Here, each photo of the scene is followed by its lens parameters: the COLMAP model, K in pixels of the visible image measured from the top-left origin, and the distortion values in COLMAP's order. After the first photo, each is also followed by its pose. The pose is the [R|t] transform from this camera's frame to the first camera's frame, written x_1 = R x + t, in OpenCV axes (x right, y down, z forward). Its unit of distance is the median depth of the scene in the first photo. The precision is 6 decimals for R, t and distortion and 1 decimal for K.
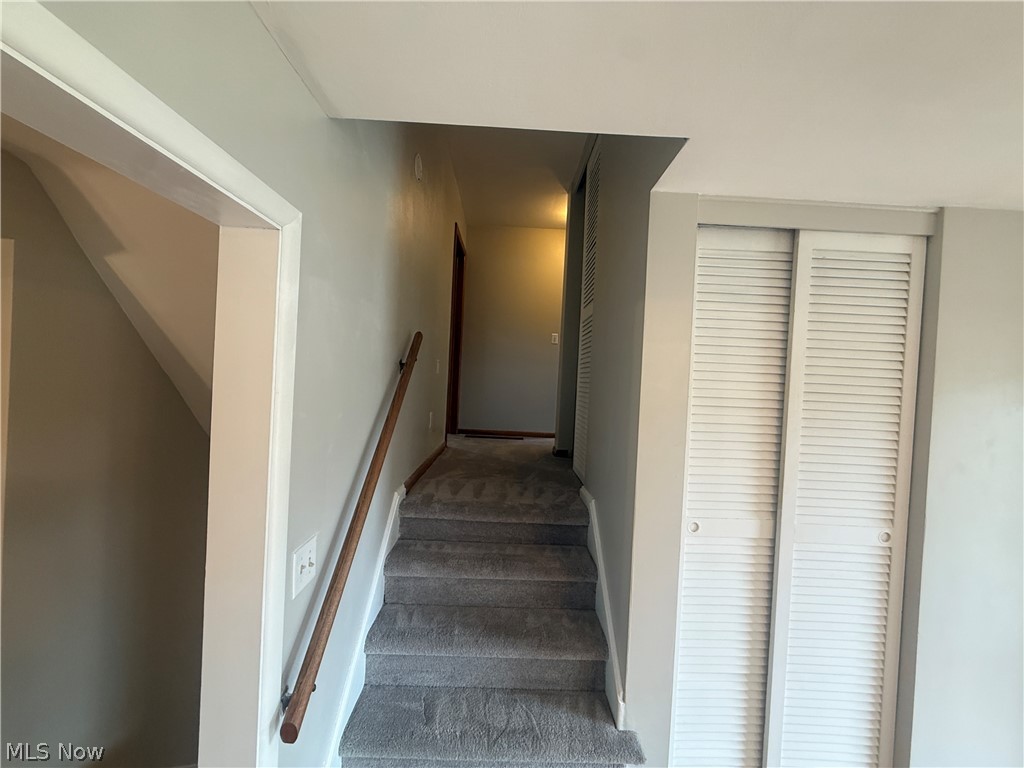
lens RADIAL K [[408.3, 0, 509.0], [0, 408.3, 385.6], [0, 0, 1]] dist [0.001431, -0.000438]
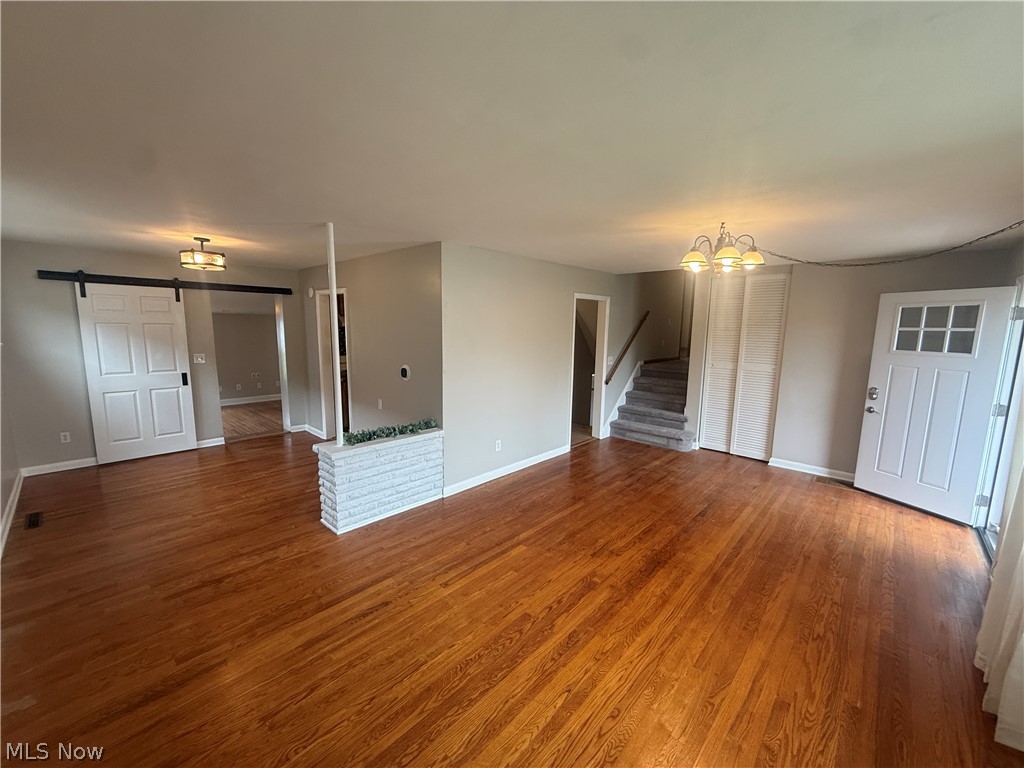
lens RADIAL K [[408.3, 0, 512.9], [0, 408.3, 385.2], [0, 0, 1]] dist [0.001431, -0.000438]
pose [[0.720323, 0.059016, -0.691124, 2.397642], [0.012622, 0.995094, 0.098128, 0.221109], [0.693524, -0.079407, 0.716044, -3.905734]]
